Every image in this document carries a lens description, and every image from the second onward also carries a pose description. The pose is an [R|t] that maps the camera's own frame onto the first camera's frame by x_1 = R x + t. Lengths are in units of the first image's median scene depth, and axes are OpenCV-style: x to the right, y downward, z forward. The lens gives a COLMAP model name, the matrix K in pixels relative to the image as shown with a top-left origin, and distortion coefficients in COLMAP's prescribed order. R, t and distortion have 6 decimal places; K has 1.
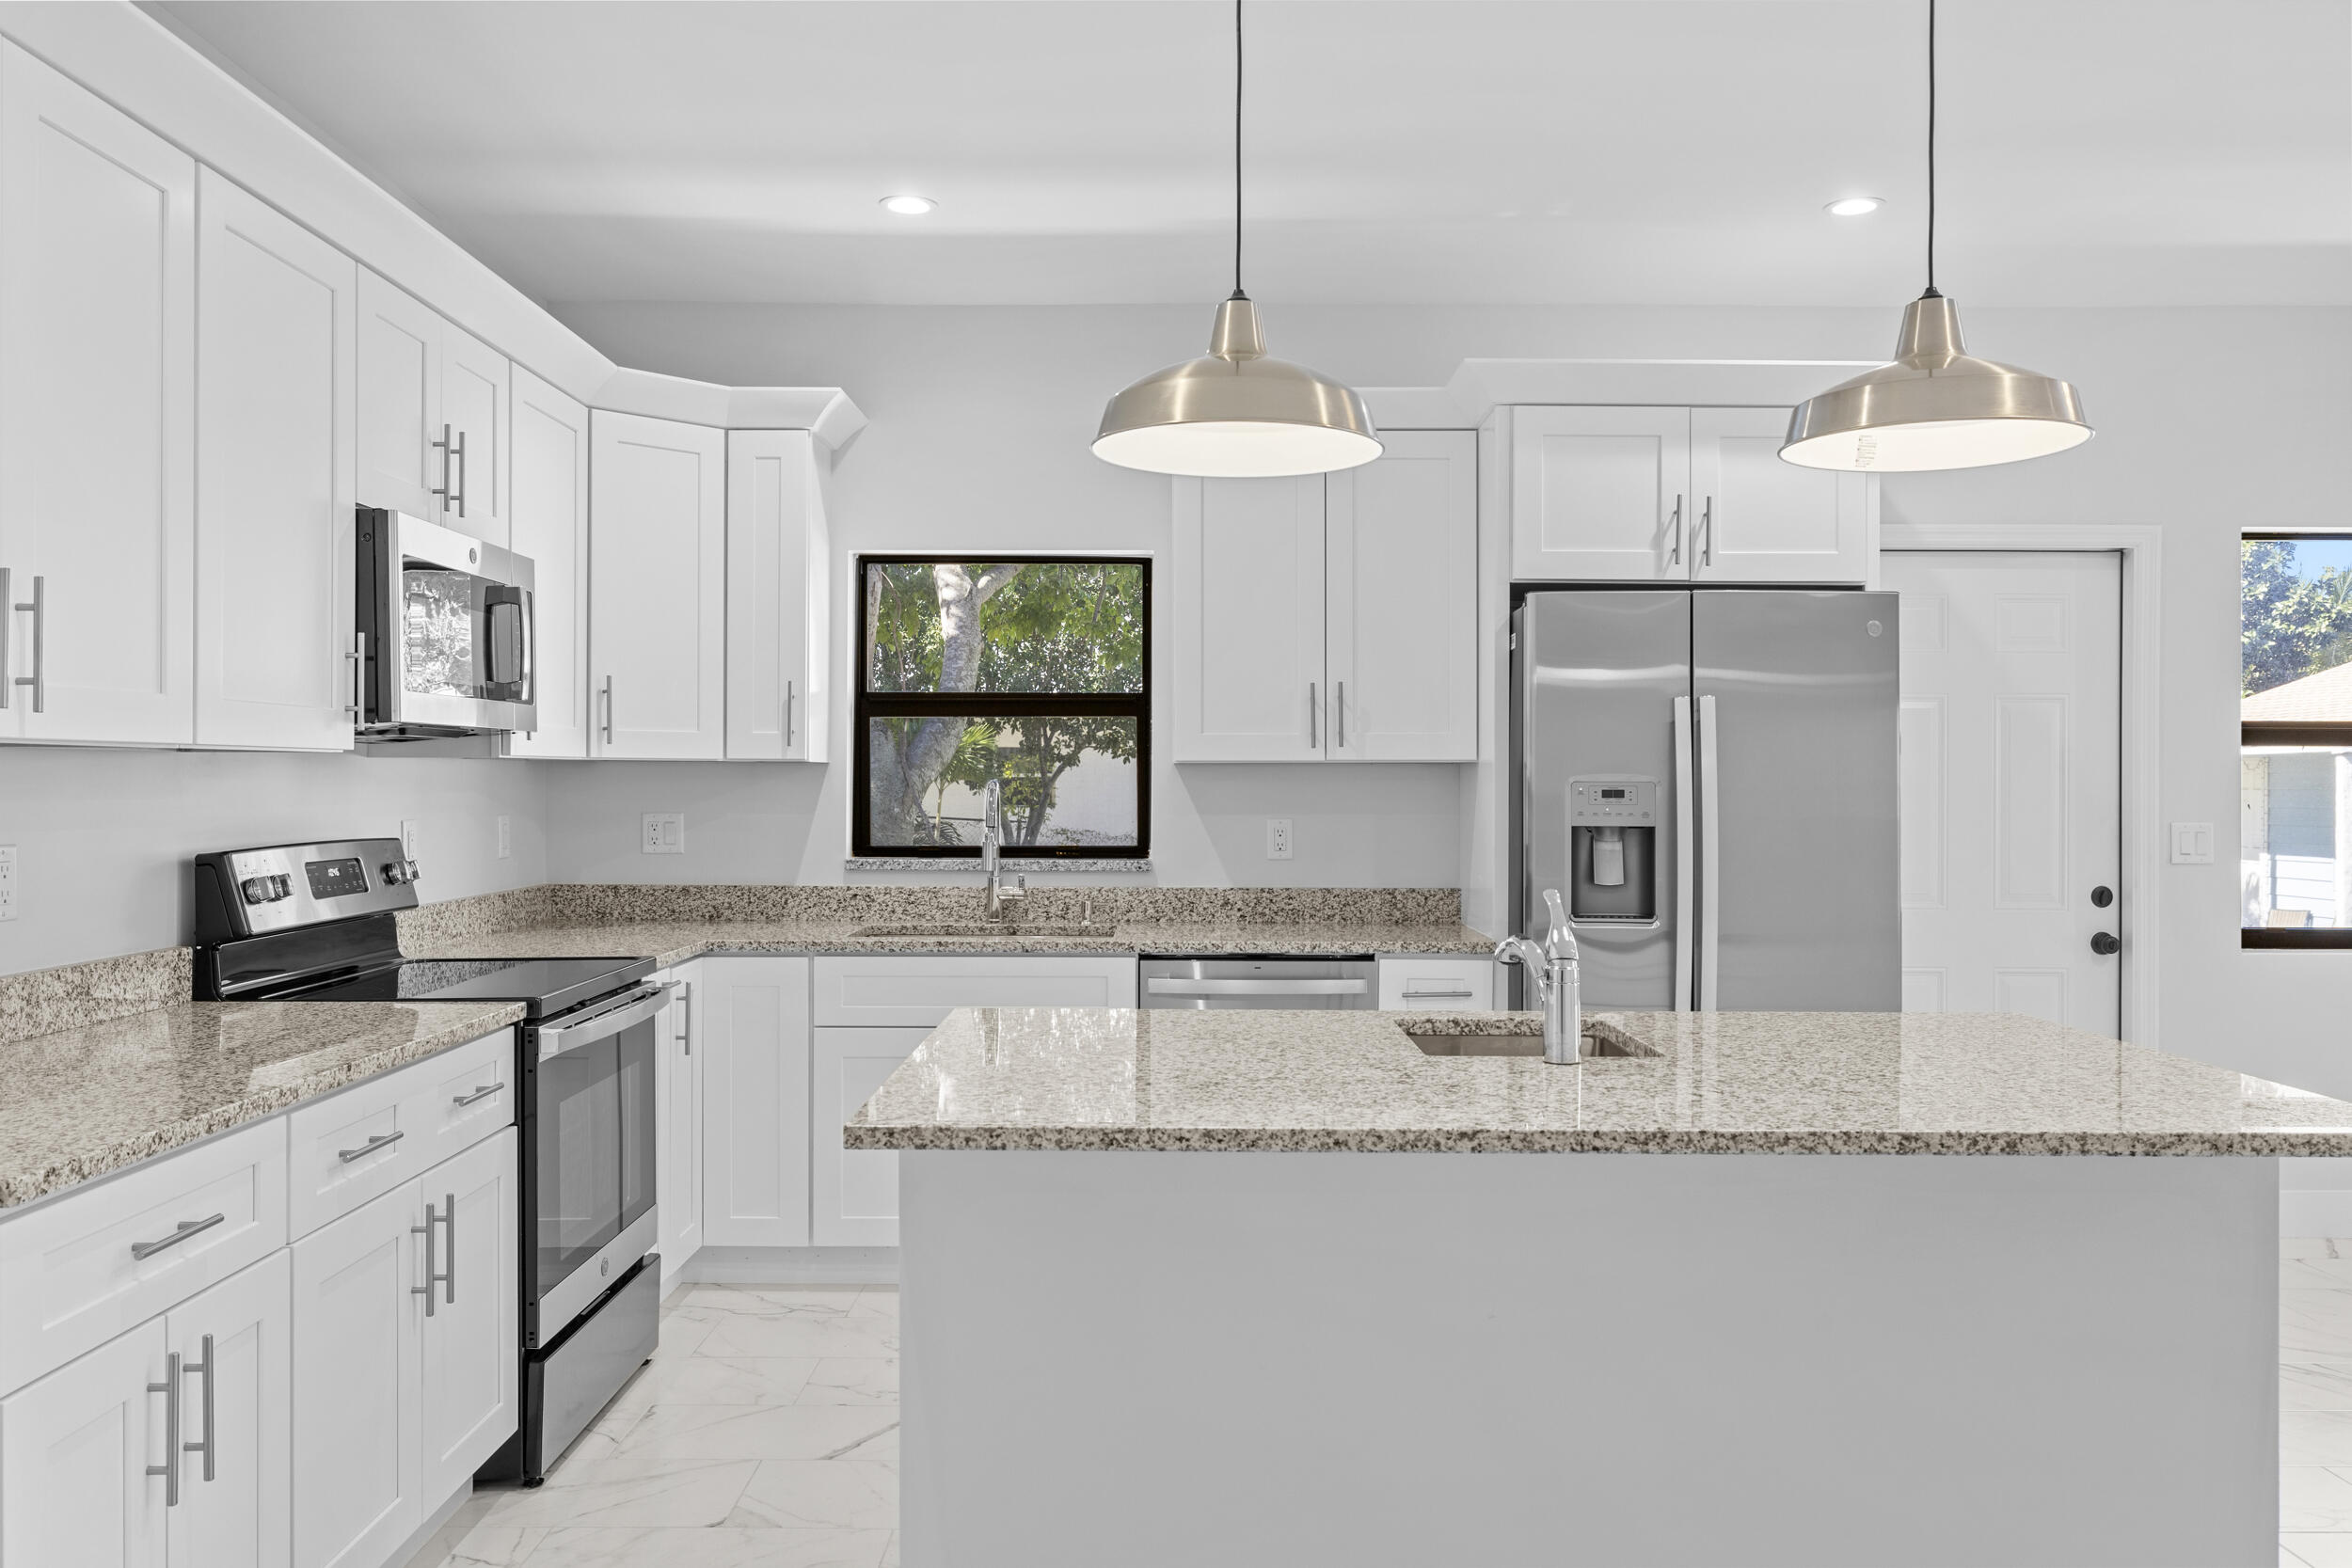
lens RADIAL K [[1798.4, 0, 1170.2], [0, 1798.4, 762.1], [0, 0, 1]] dist [-0.001299, 0.003958]
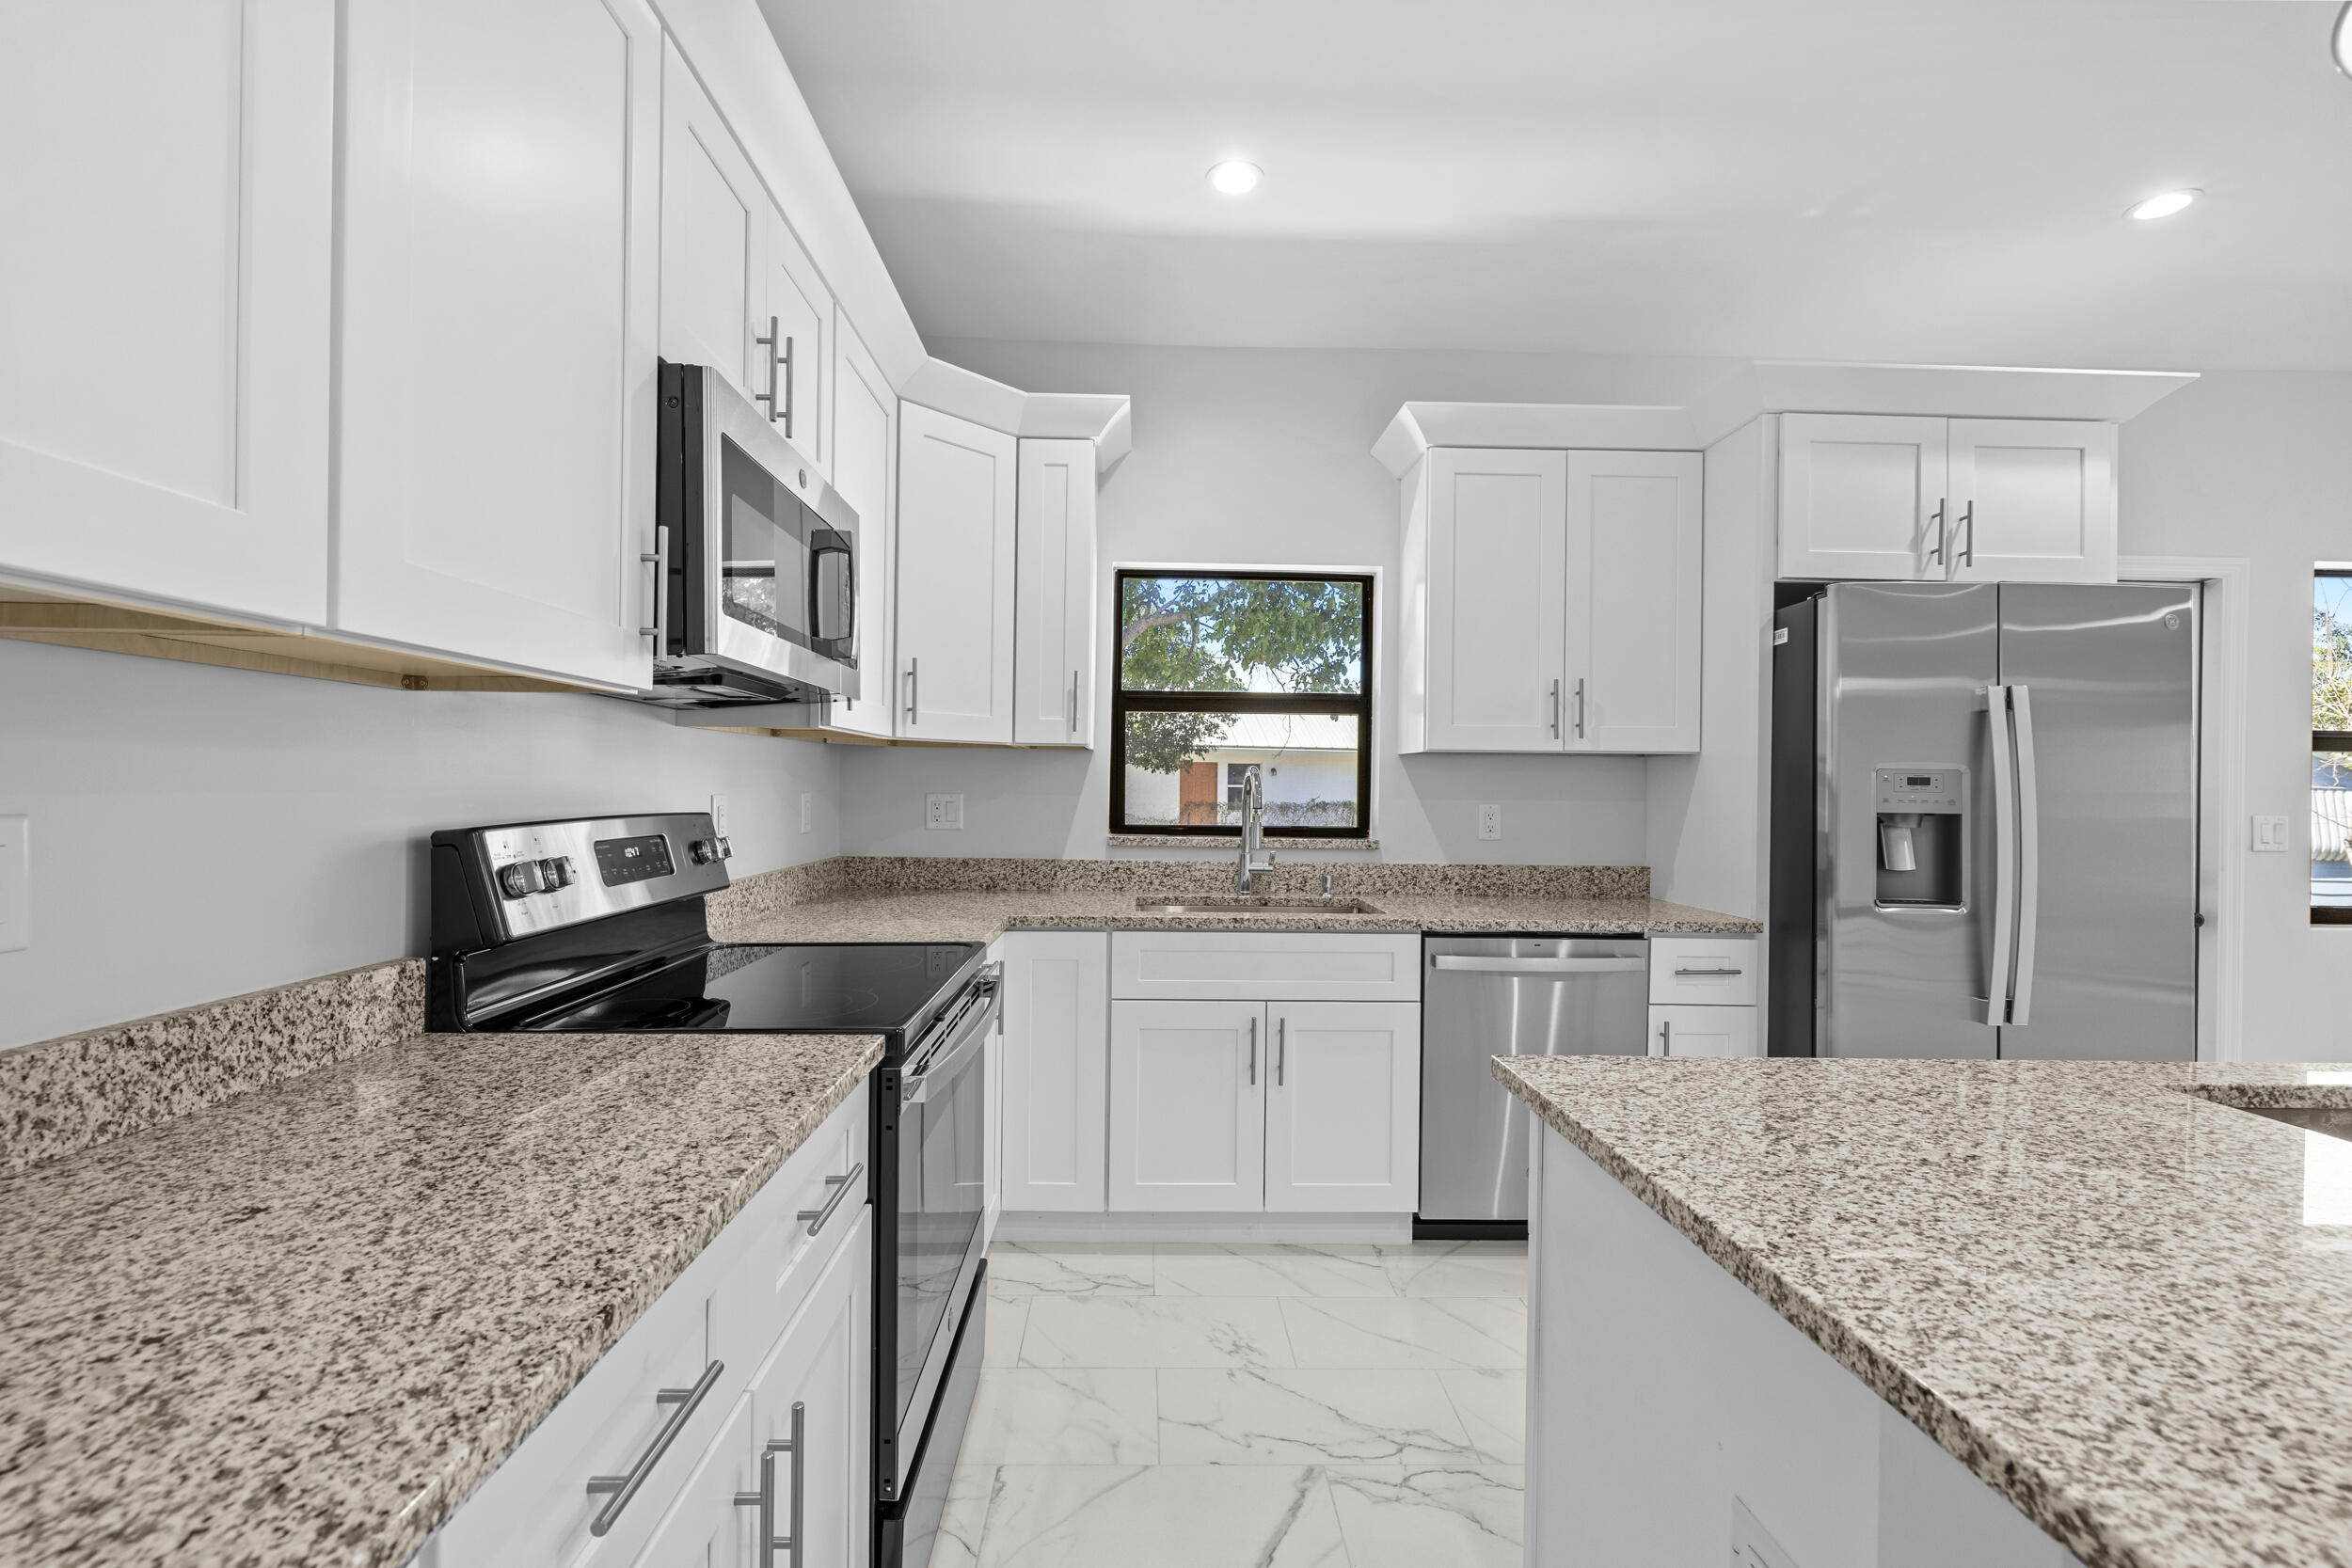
lens RADIAL K [[990.5, 0, 1156.7], [0, 990.5, 779.4], [0, 0, 1]] dist [-0.000585, 0.000145]
pose [[0.999627, 0.010775, 0.025082, -0.197596], [-0.010829, 0.999939, 0.002000, 0.020185], [-0.025059, -0.002271, 0.999683, 0.452367]]
